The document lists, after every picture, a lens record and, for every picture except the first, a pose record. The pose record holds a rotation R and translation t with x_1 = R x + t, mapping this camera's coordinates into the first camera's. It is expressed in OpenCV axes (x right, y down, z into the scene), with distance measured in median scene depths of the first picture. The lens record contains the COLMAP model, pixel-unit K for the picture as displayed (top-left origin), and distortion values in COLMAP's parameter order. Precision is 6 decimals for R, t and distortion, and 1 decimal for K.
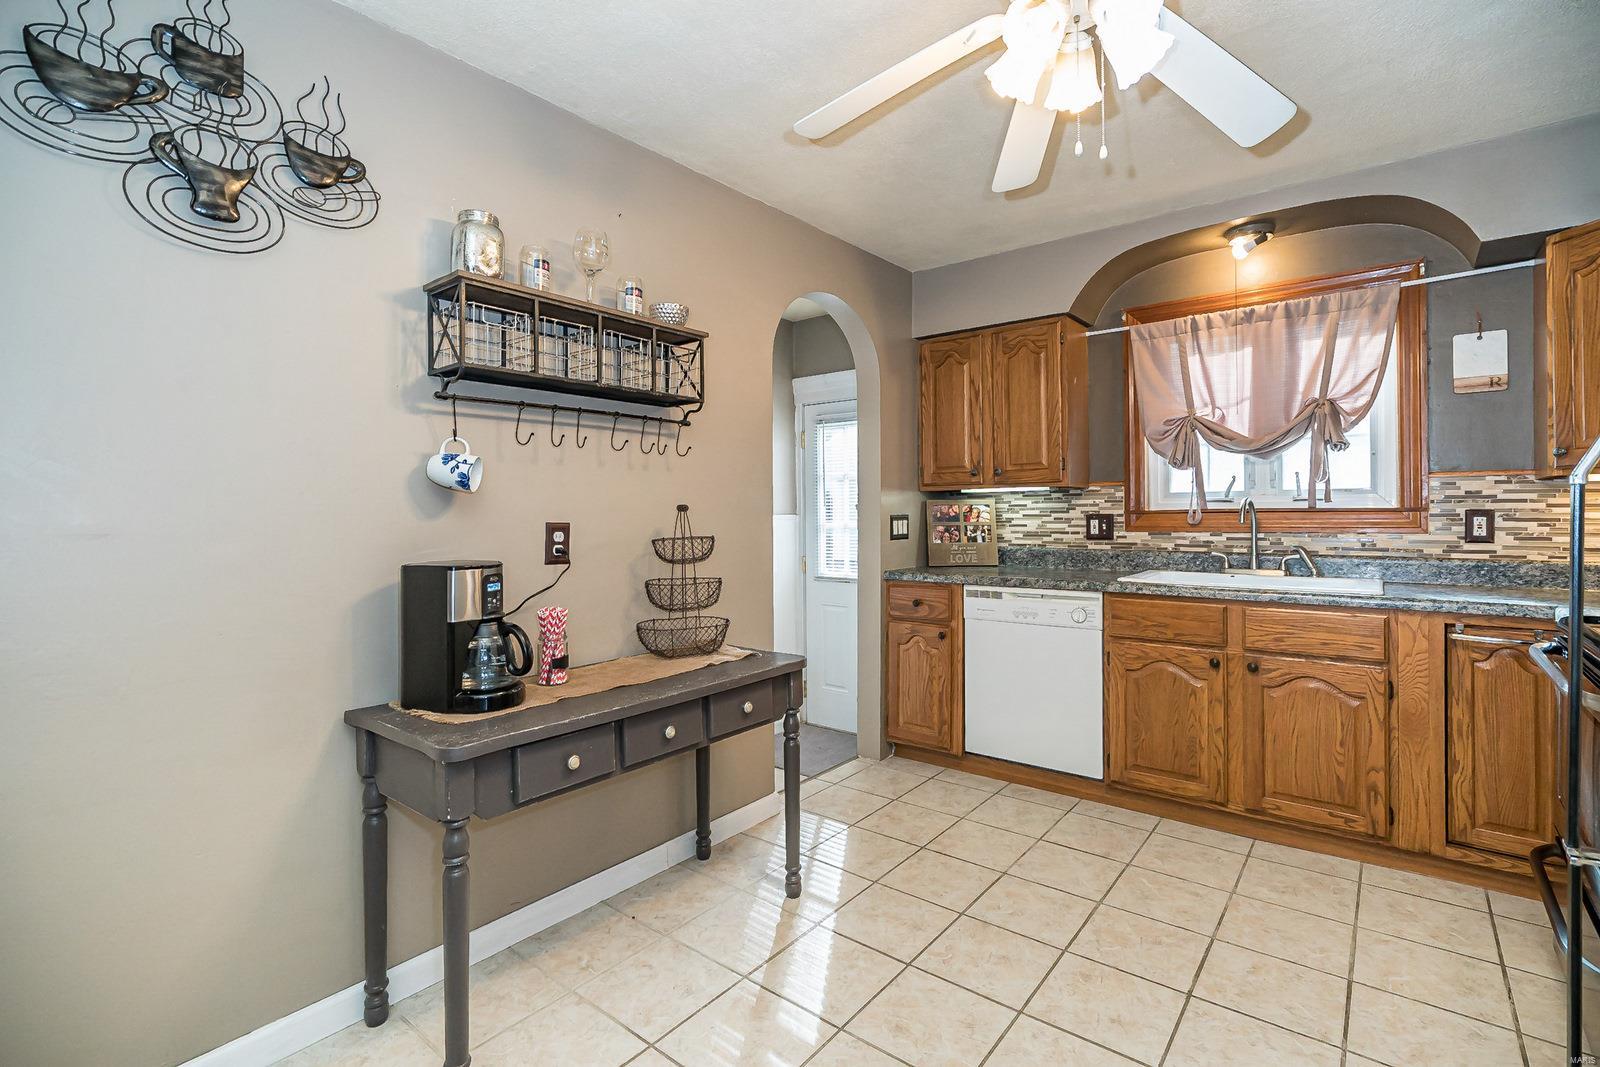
lens RADIAL K [[735.2, 0, 837.9], [0, 735.2, 515.5], [0, 0, 1]] dist [-0.001023, -0.000130]
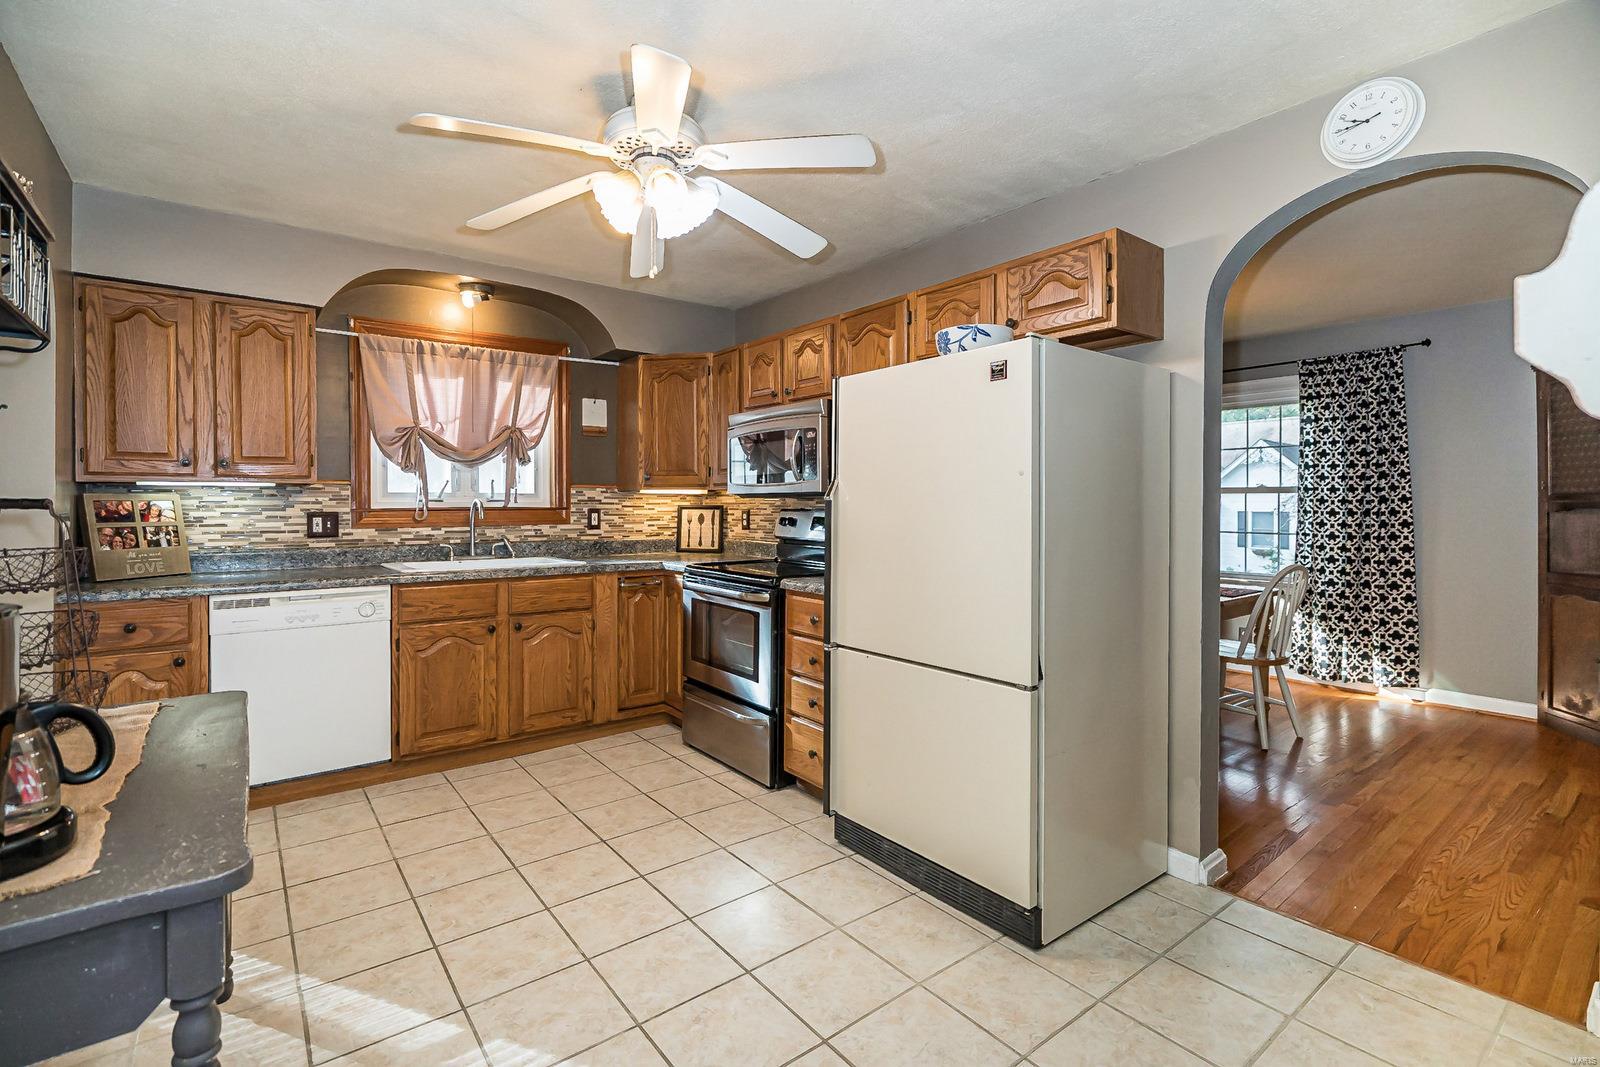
lens RADIAL K [[718.4, 0, 767.1], [0, 718.4, 511.6], [0, 0, 1]] dist [-0.000168, 0.000303]
pose [[0.283466, -0.001249, 0.958981, -0.507554], [0.002439, 0.999997, 0.000581, -0.001873], [-0.958979, 0.002174, 0.283469, 0.179364]]
